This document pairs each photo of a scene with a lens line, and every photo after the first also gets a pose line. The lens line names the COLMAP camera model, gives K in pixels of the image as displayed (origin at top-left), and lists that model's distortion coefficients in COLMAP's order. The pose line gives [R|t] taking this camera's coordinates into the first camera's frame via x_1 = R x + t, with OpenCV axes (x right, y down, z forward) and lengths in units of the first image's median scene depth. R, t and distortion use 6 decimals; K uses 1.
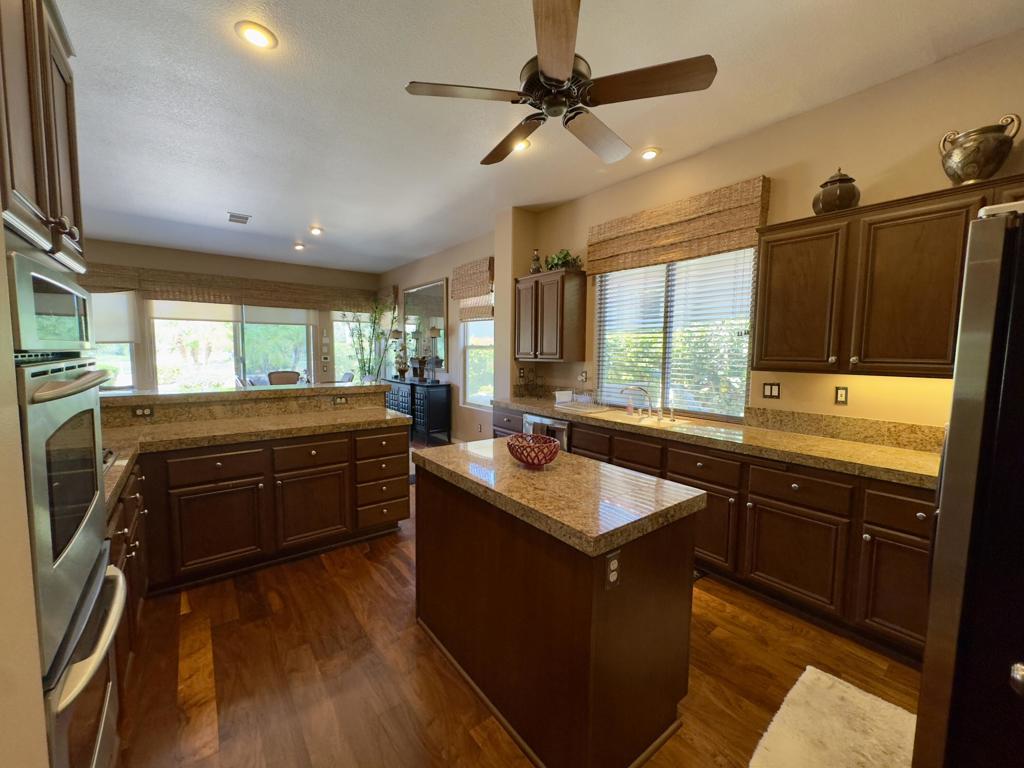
lens RADIAL K [[409.4, 0, 508.3], [0, 409.4, 383.8], [0, 0, 1]] dist [0.002439, -0.000157]
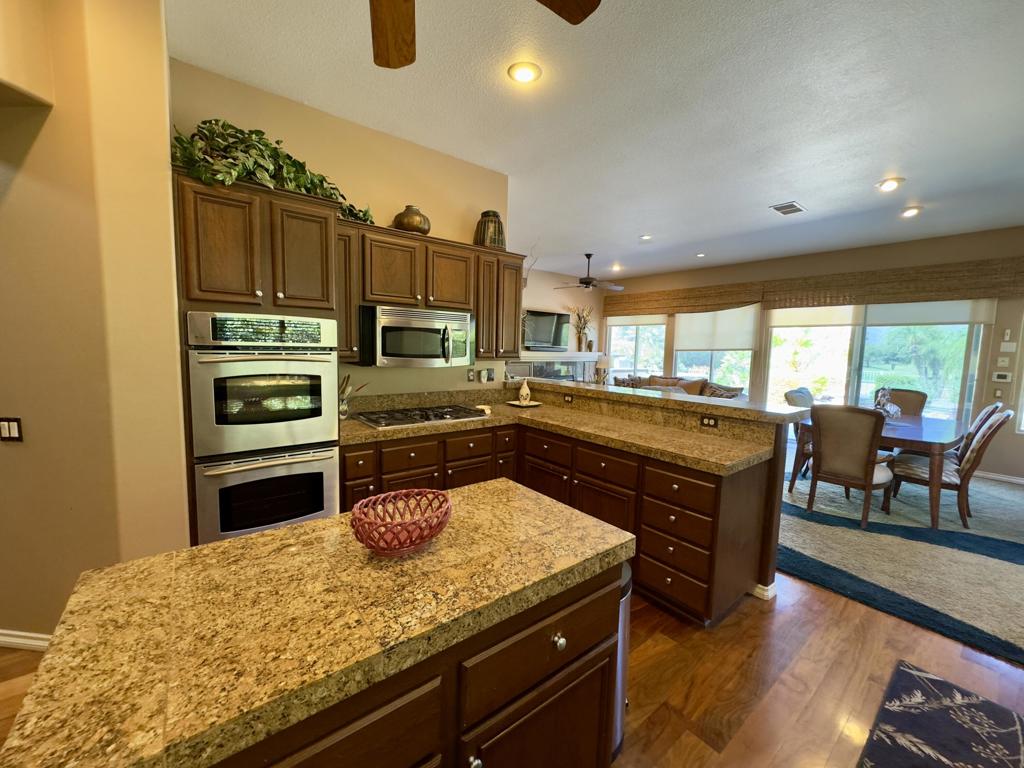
lens RADIAL K [[409.4, 0, 513.6], [0, 409.4, 382.1], [0, 0, 1]] dist [0.002439, -0.000157]
pose [[0.020454, 0.078737, -0.996686, 0.182593], [-0.106484, 0.991395, 0.076134, -0.028282], [0.994104, 0.104574, 0.028663, 0.323243]]
